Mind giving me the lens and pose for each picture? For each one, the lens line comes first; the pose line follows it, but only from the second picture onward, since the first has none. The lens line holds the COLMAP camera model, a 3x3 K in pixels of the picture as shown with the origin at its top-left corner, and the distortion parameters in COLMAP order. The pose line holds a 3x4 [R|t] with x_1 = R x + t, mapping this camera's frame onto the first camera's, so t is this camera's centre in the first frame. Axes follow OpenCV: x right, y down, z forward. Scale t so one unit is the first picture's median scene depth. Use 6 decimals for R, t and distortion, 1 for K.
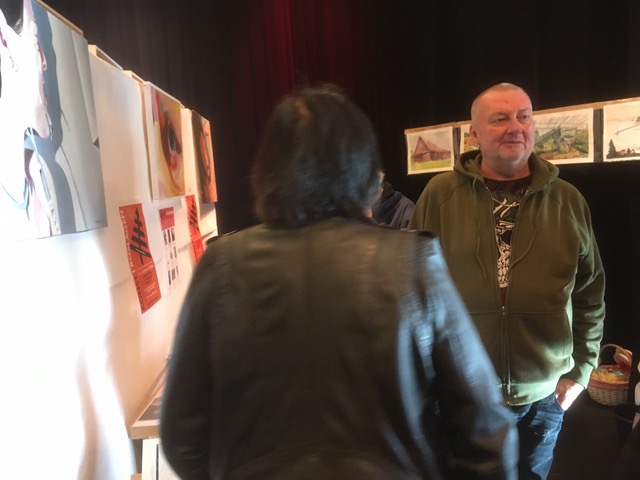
lens RADIAL K [[543.1, 0, 319.5], [0, 543.1, 240.9], [0, 0, 1]] dist [0.022228, -0.060336]
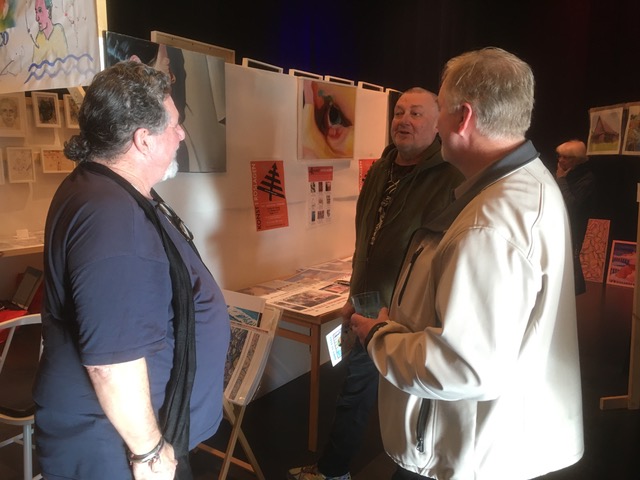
lens RADIAL K [[543.1, 0, 321.6], [0, 543.1, 239.9], [0, 0, 1]] dist [0.022228, -0.060336]
pose [[0.774354, 0.165883, -0.610622, 0.581443], [-0.126698, 0.986129, 0.107222, -0.024028], [0.619939, -0.005663, 0.784630, -0.082273]]
